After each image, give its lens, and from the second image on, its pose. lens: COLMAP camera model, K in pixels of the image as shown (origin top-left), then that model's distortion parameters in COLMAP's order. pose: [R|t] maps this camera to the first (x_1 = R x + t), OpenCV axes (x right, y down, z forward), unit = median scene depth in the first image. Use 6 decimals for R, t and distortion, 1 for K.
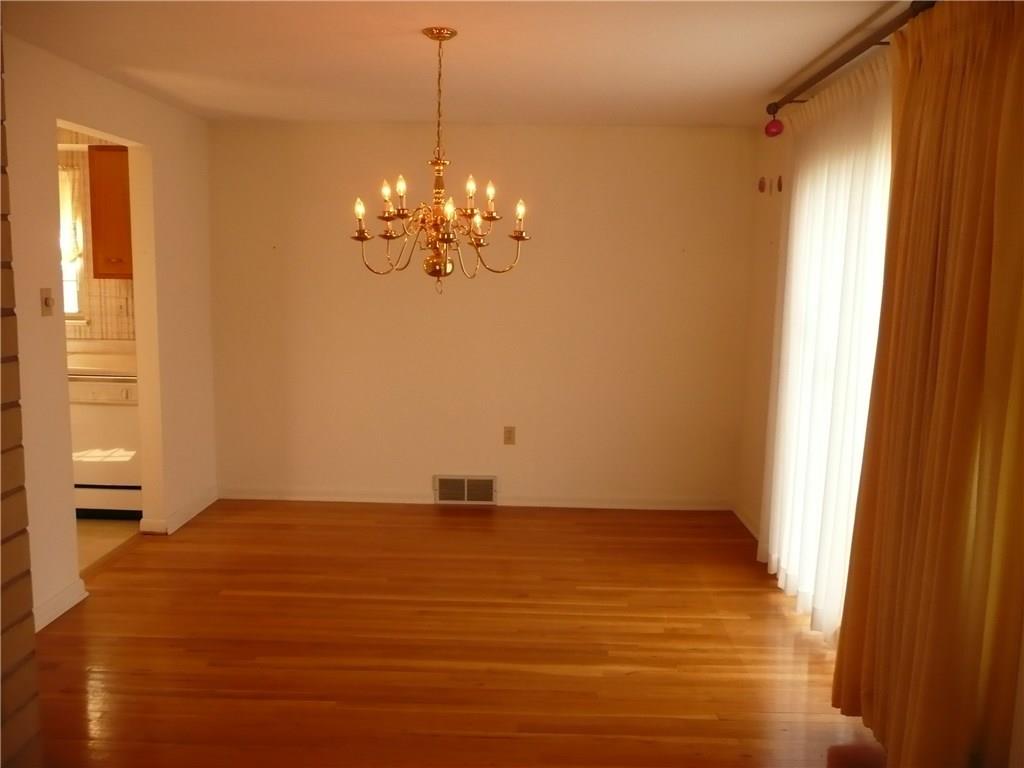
lens RADIAL K [[860.7, 0, 515.5], [0, 860.7, 386.3], [0, 0, 1]] dist [-0.016961, 0.002718]
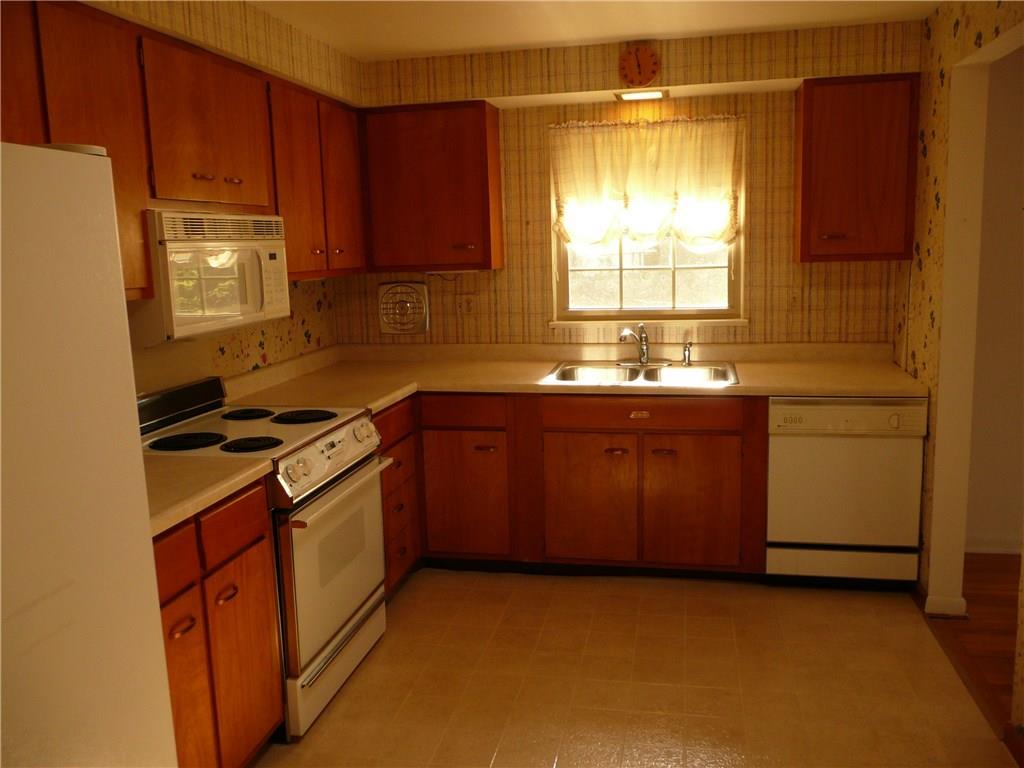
lens RADIAL K [[860.7, 0, 515.5], [0, 860.7, 386.3], [0, 0, 1]] dist [-0.016961, 0.002718]
pose [[0.983796, -0.021598, -0.177986, -0.568121], [0.026749, 0.999288, 0.026591, -0.042801], [0.177285, -0.030921, 0.983674, 0.213183]]
